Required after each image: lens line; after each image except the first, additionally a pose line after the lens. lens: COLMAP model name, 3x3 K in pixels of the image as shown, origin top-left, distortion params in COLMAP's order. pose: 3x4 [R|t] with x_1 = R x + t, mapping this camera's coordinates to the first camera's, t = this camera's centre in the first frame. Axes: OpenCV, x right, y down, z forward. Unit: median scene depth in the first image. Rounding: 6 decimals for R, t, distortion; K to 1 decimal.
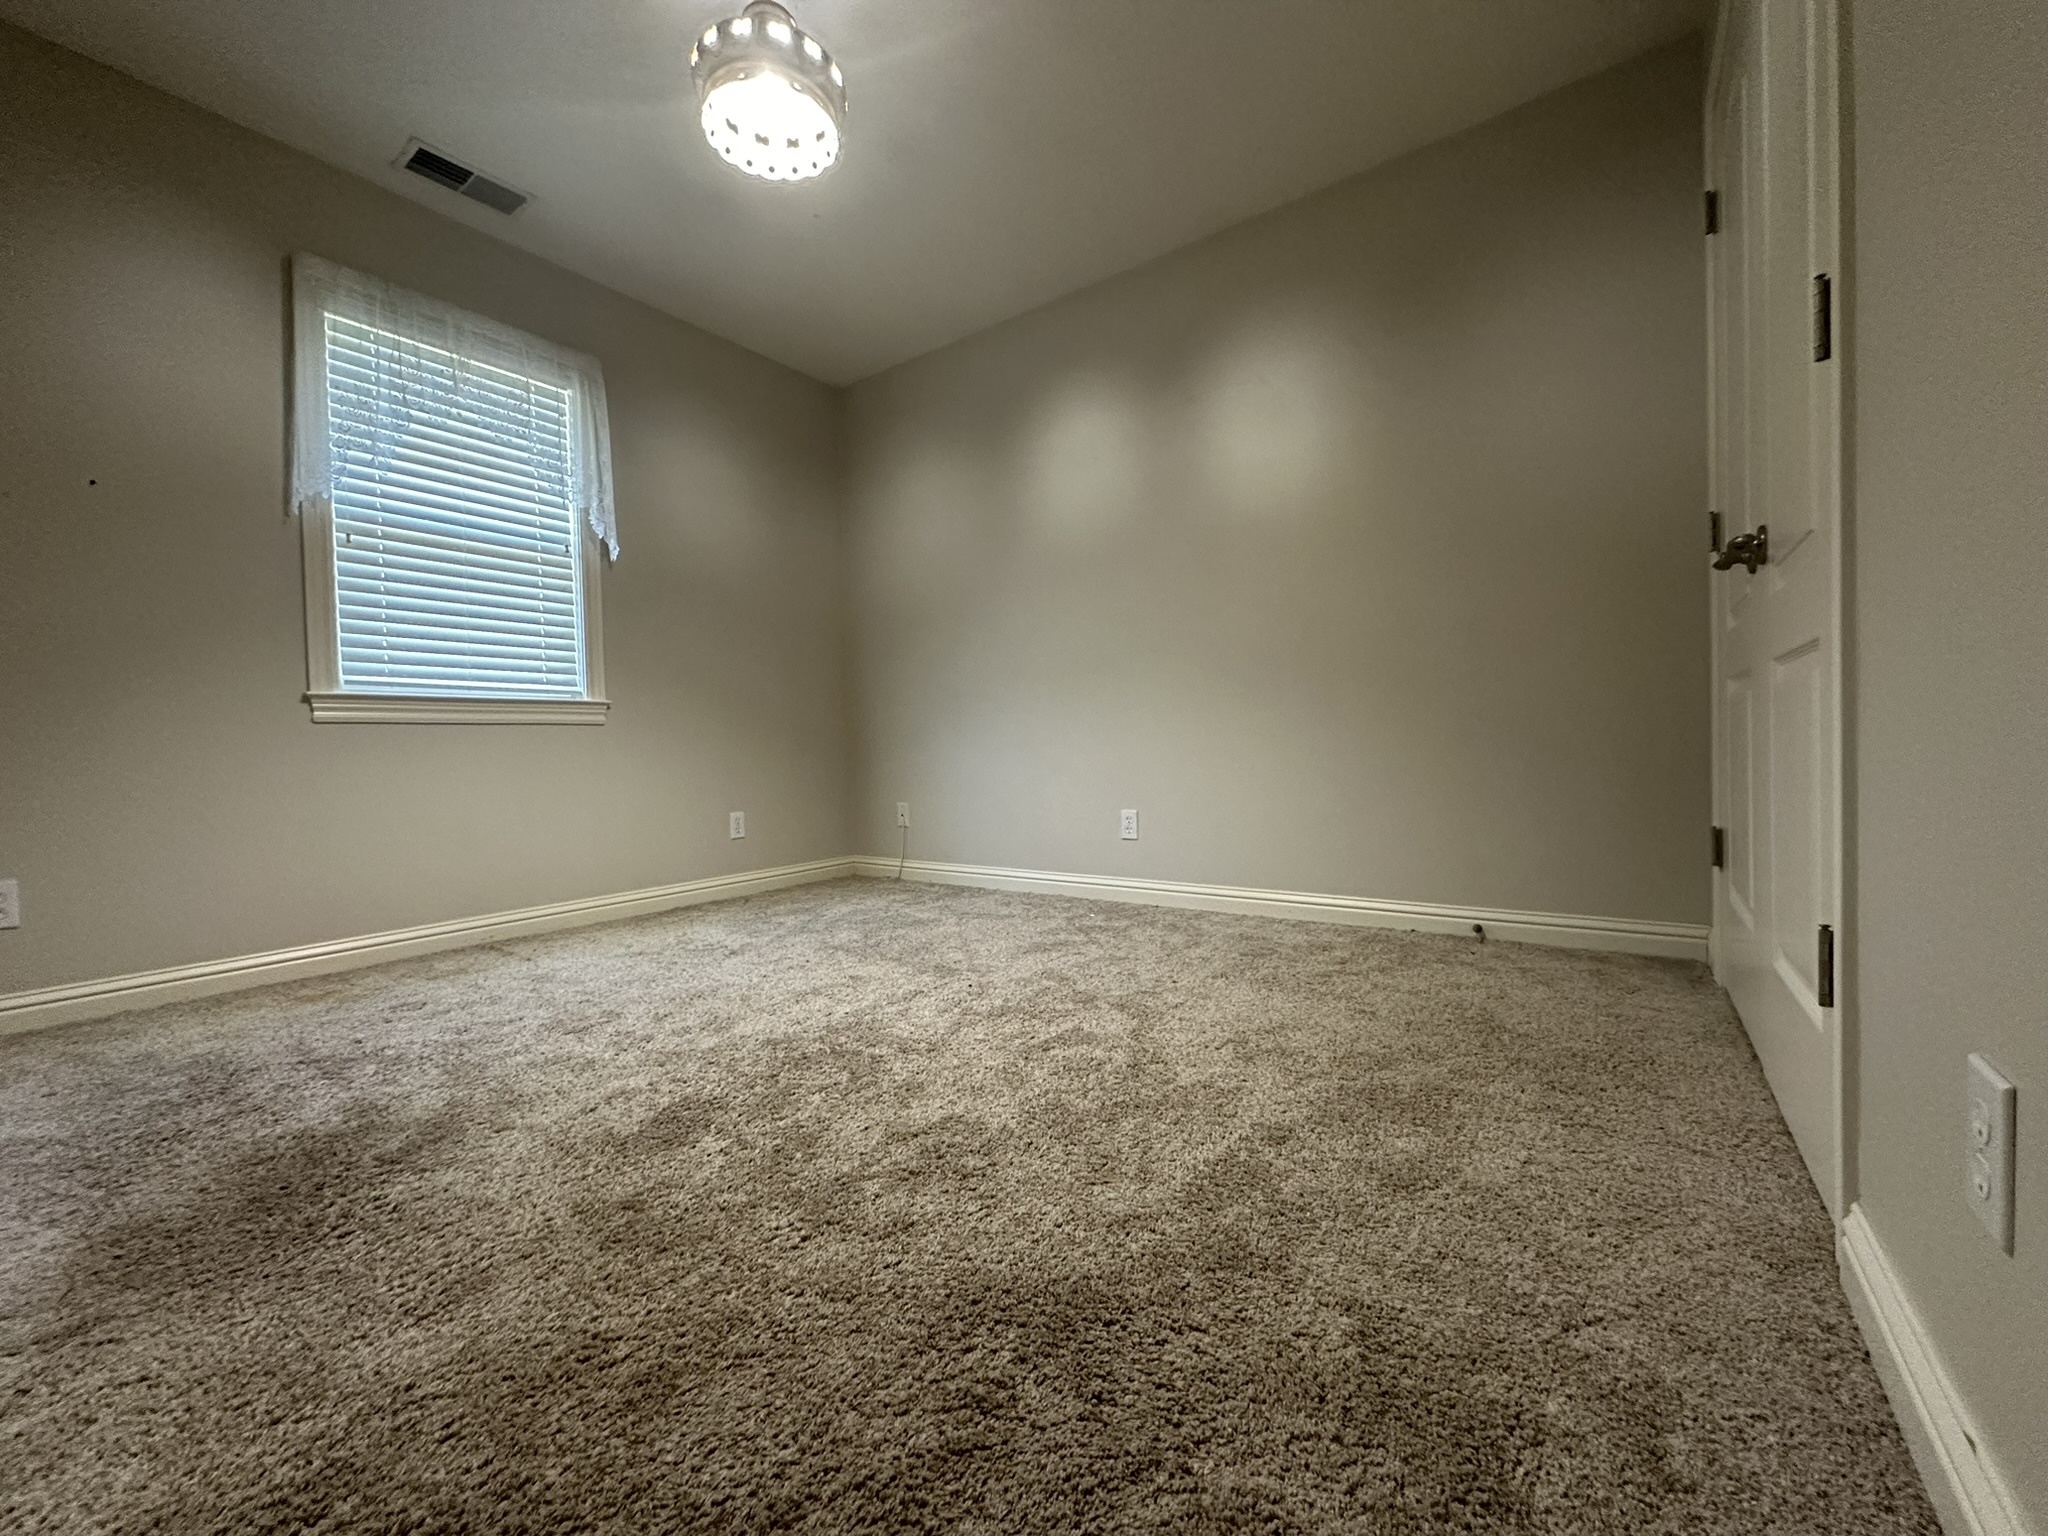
lens RADIAL K [[814.8, 0, 1020.9], [0, 814.8, 768.7], [0, 0, 1]] dist [-0.002384, 0.000573]
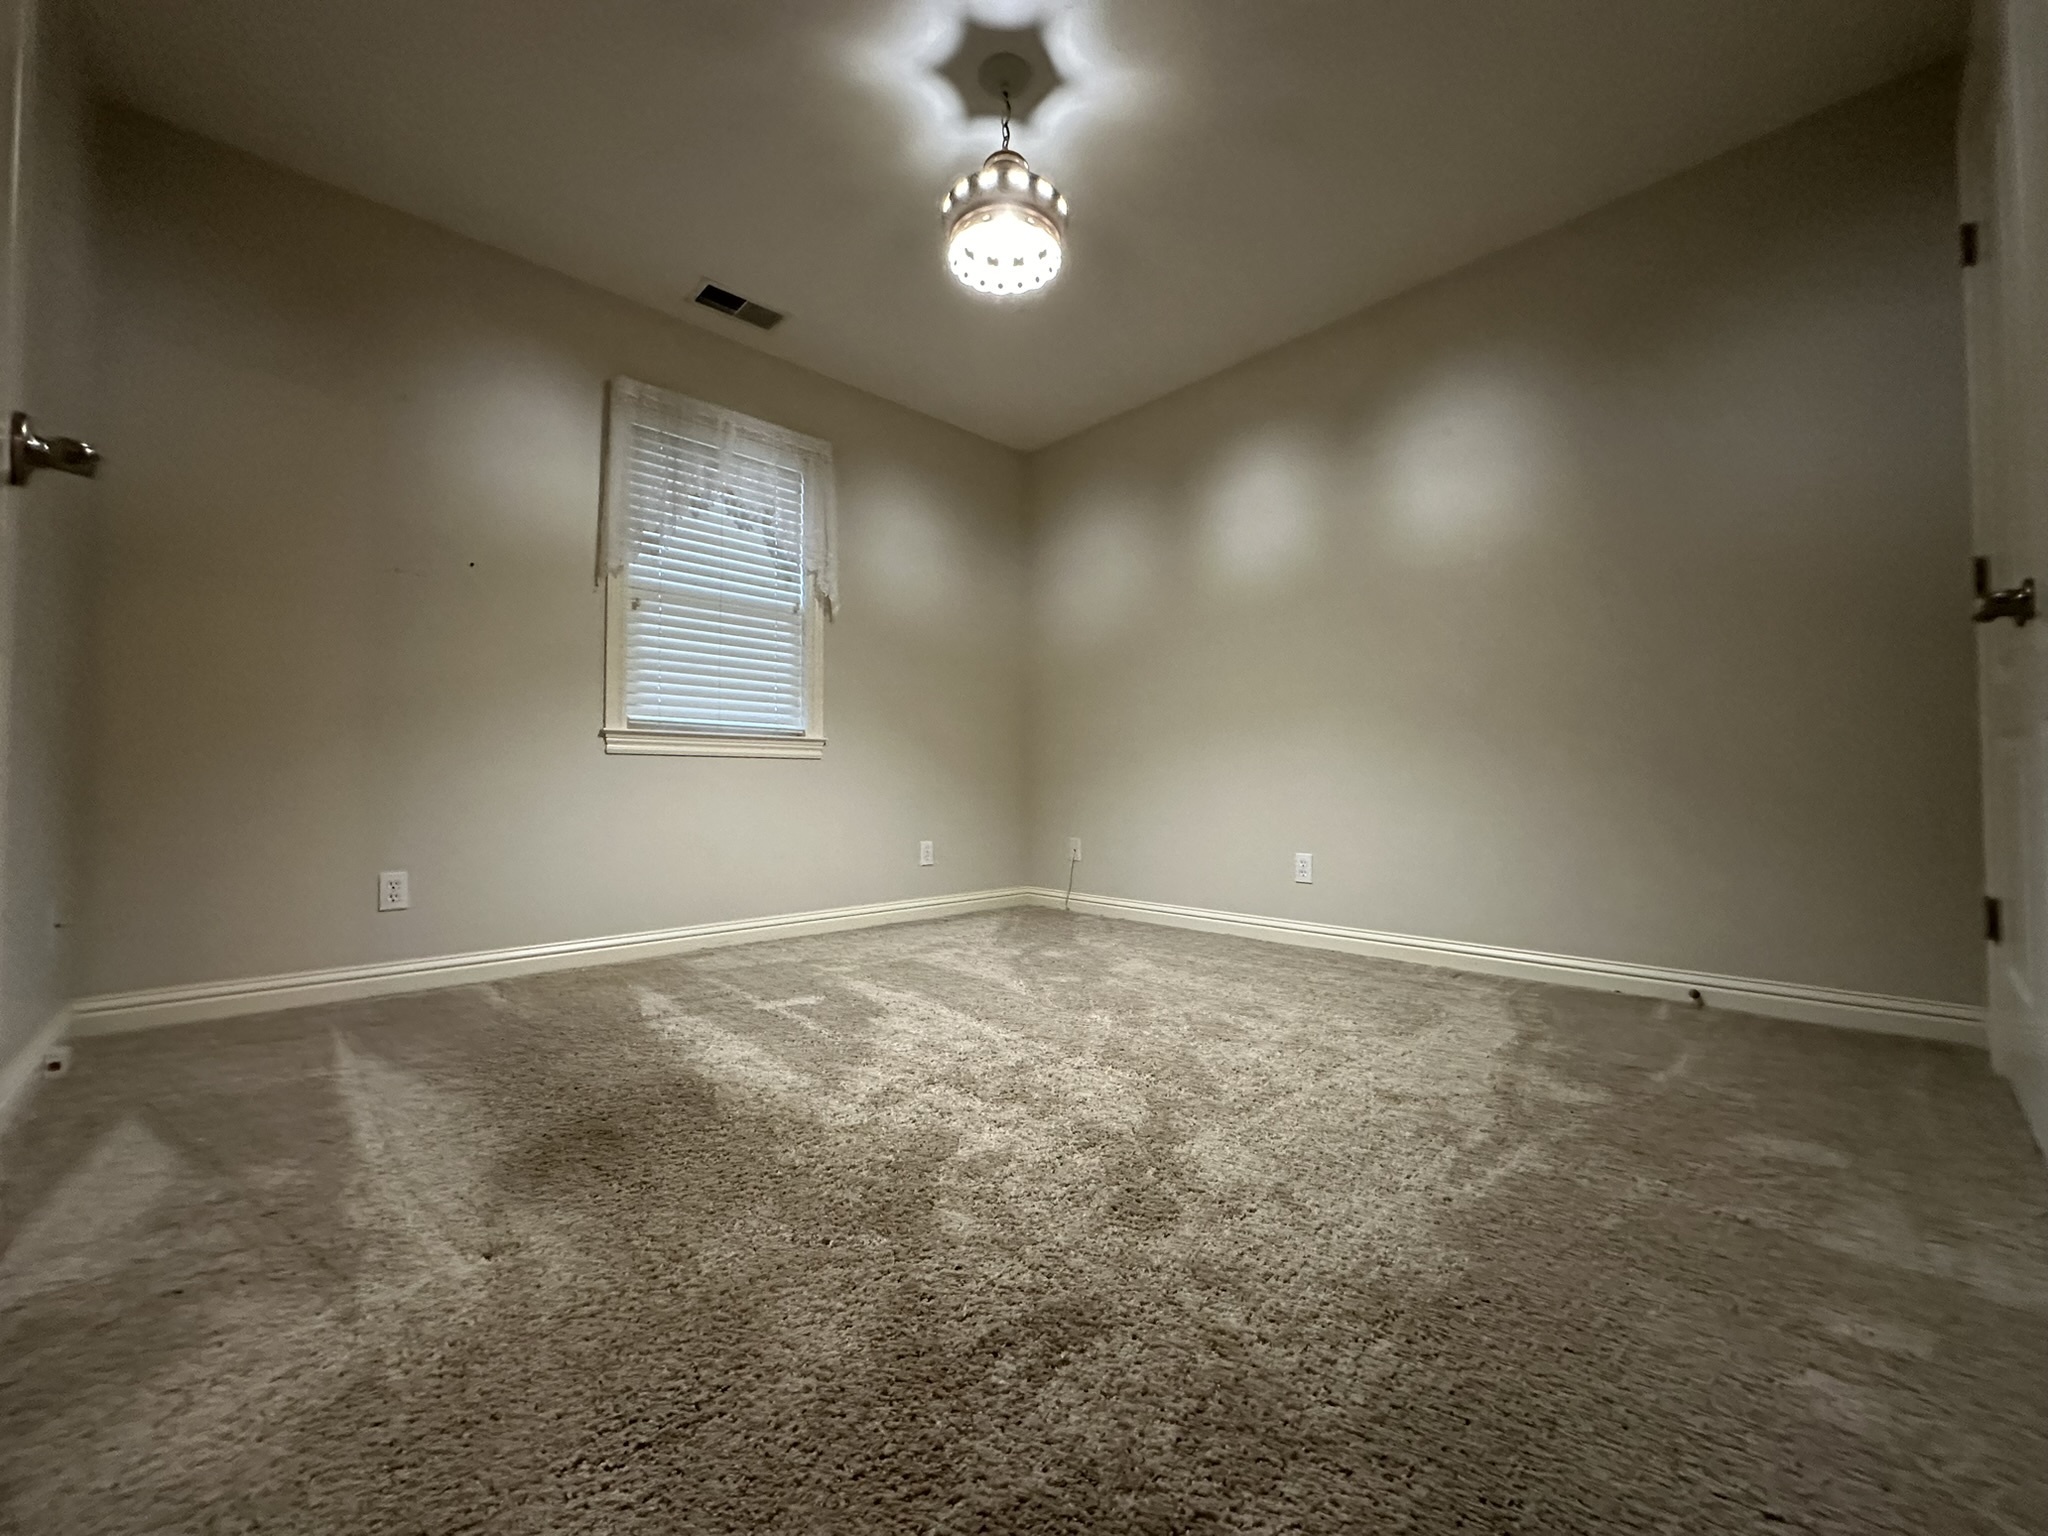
lens RADIAL K [[817.5, 0, 1021.1], [0, 817.5, 764.1], [0, 0, 1]] dist [0.003087, 0.000326]
pose [[0.984177, 0.021410, -0.175890, -0.048411], [-0.030755, 0.998247, -0.050575, 0.002024], [0.174498, 0.055184, 0.983110, -0.088597]]
